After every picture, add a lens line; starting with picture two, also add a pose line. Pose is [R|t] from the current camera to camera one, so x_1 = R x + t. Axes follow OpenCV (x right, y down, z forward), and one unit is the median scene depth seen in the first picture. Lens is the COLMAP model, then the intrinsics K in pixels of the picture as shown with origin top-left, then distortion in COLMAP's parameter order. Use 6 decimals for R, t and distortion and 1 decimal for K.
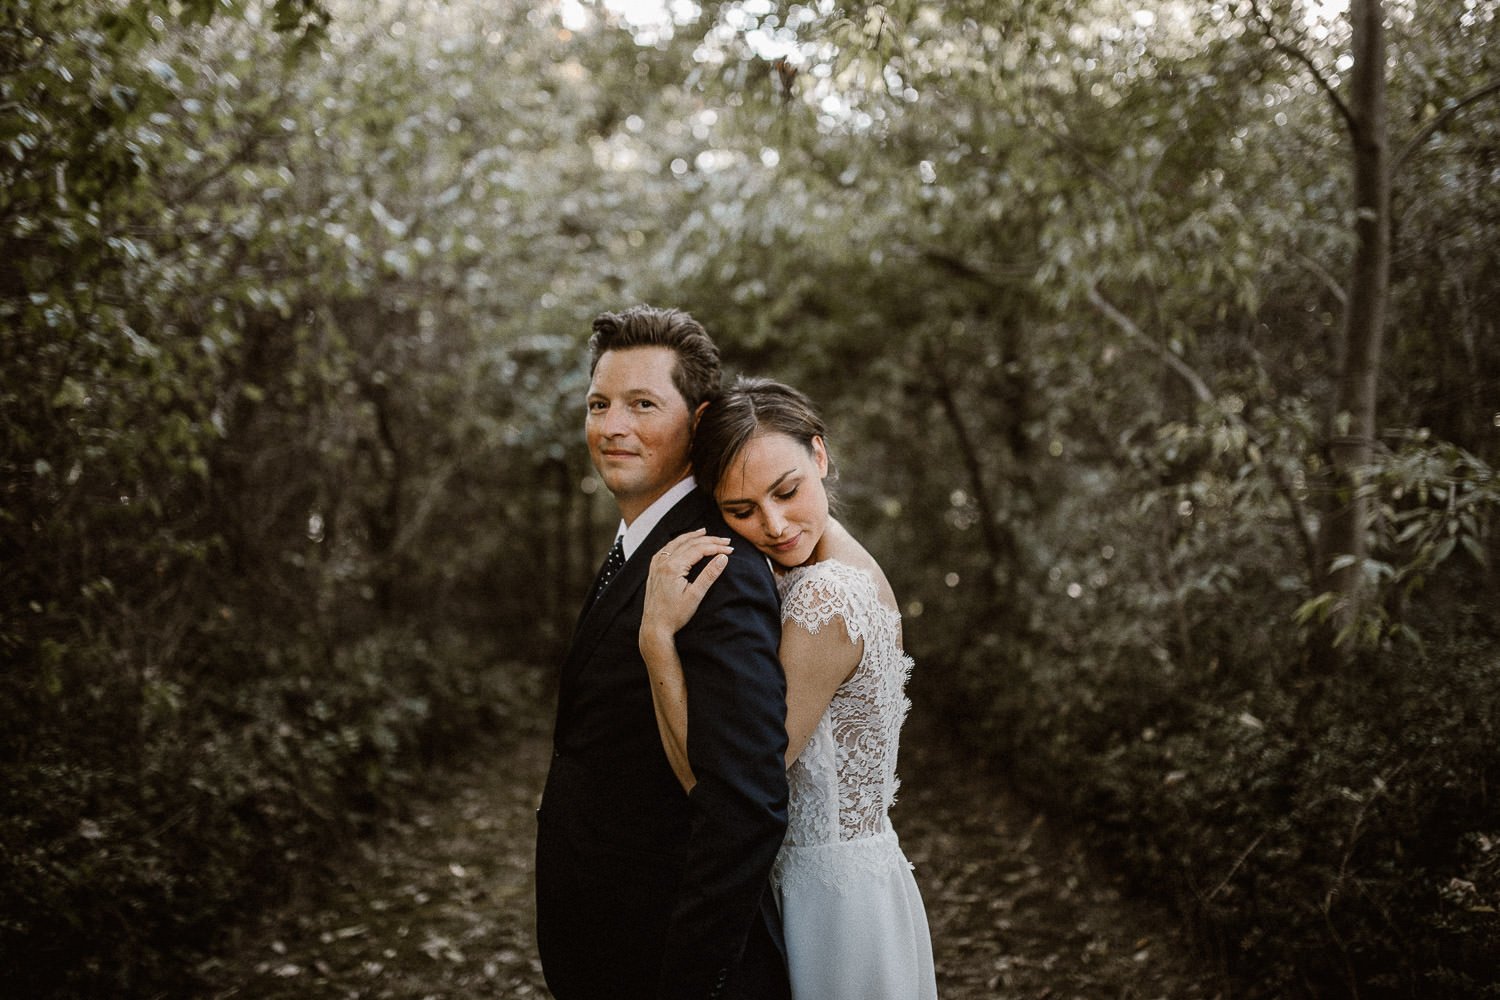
lens RADIAL K [[1409.5, 0, 750.0], [0, 1409.5, 500.0], [0, 0, 1]] dist [-0.003547, 0.010908]
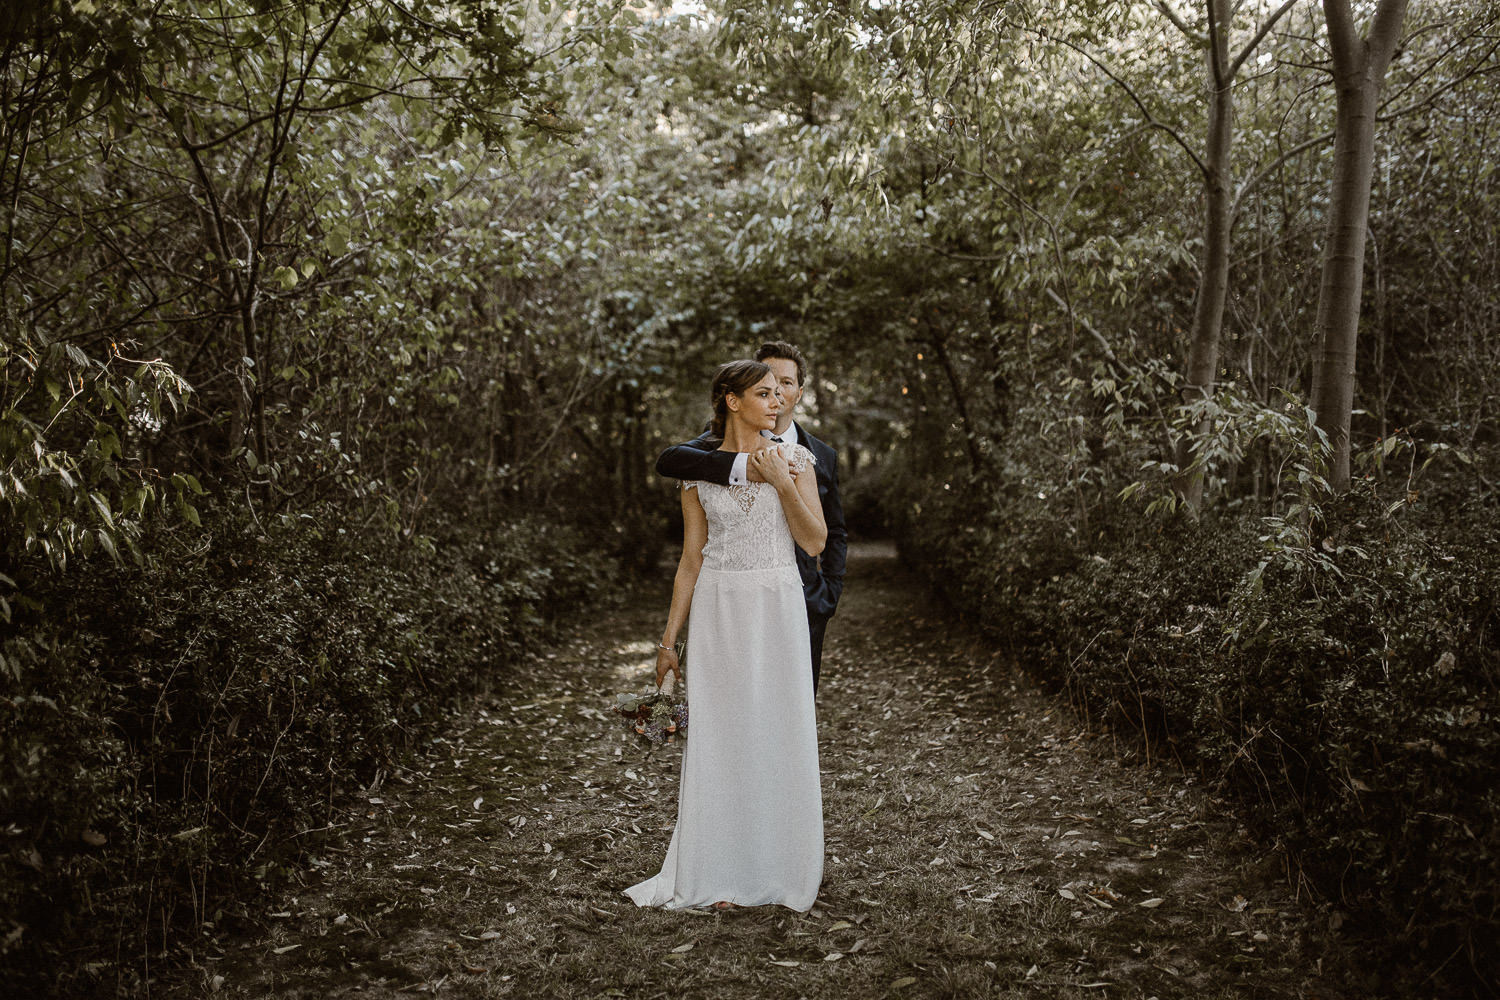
lens RADIAL K [[1409.5, 0, 750.0], [0, 1409.5, 500.0], [0, 0, 1]] dist [-0.003547, 0.010908]
pose [[0.999711, 0.010431, -0.021658, -0.013666], [-0.009279, 0.998570, 0.052646, 0.002792], [0.022176, -0.052430, 0.998378, -0.430608]]
